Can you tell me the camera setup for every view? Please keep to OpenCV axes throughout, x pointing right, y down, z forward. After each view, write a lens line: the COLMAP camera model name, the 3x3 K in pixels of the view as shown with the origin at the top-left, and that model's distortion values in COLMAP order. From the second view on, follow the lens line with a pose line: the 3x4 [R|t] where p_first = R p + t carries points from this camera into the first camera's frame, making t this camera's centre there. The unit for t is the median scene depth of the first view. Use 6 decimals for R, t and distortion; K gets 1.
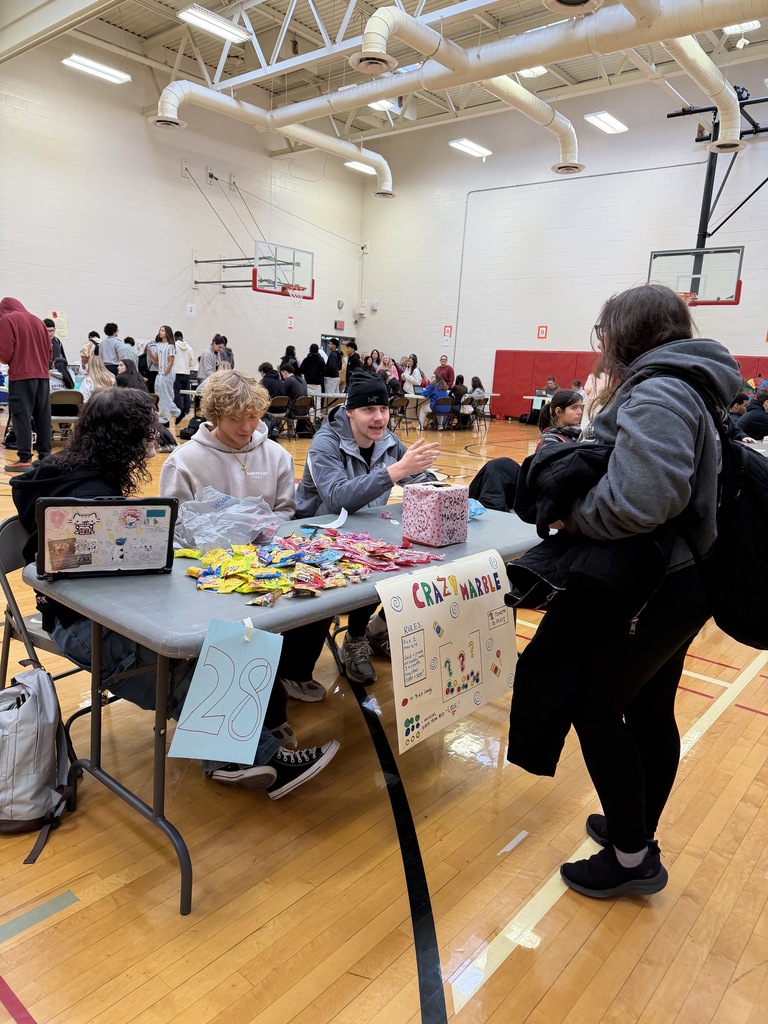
lens RADIAL K [[721.6, 0, 384.0], [0, 721.6, 512.0], [0, 0, 1]] dist [-0.001724, -0.002651]
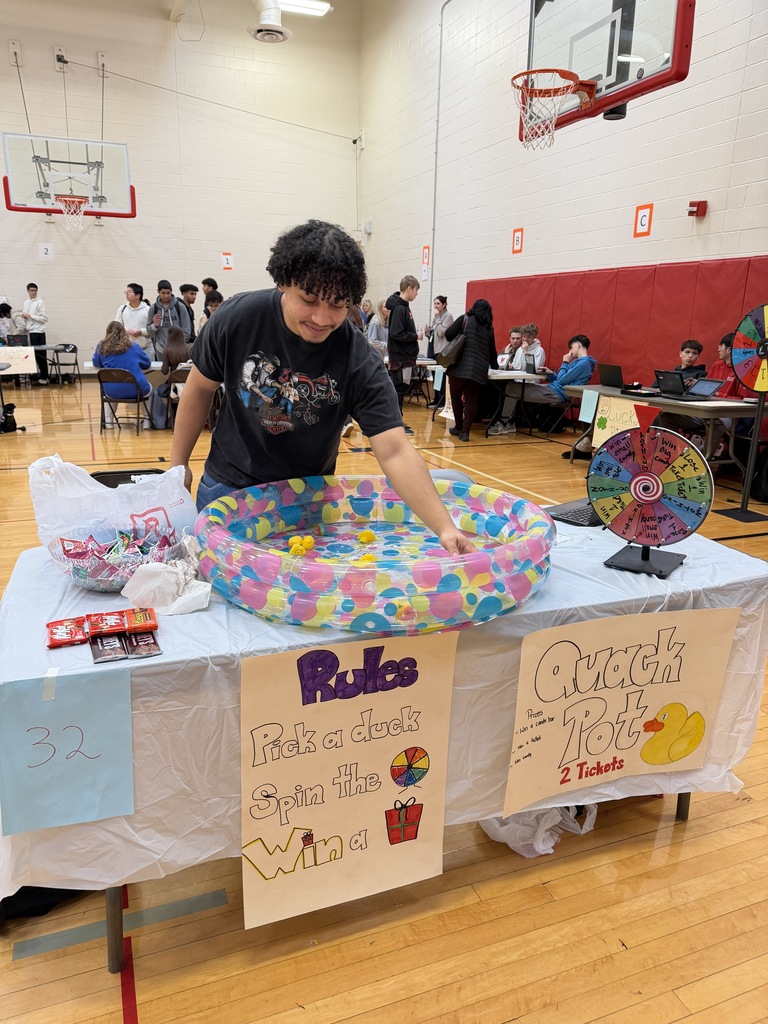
lens RADIAL K [[764.8, 0, 384.0], [0, 764.8, 512.0], [0, 0, 1]] dist [-0.011344, -0.004215]
pose [[0.882272, 0.076749, -0.464441, 0.408577], [-0.062290, 0.996978, 0.046422, -0.072394], [0.466600, -0.012027, 0.884387, 0.462691]]
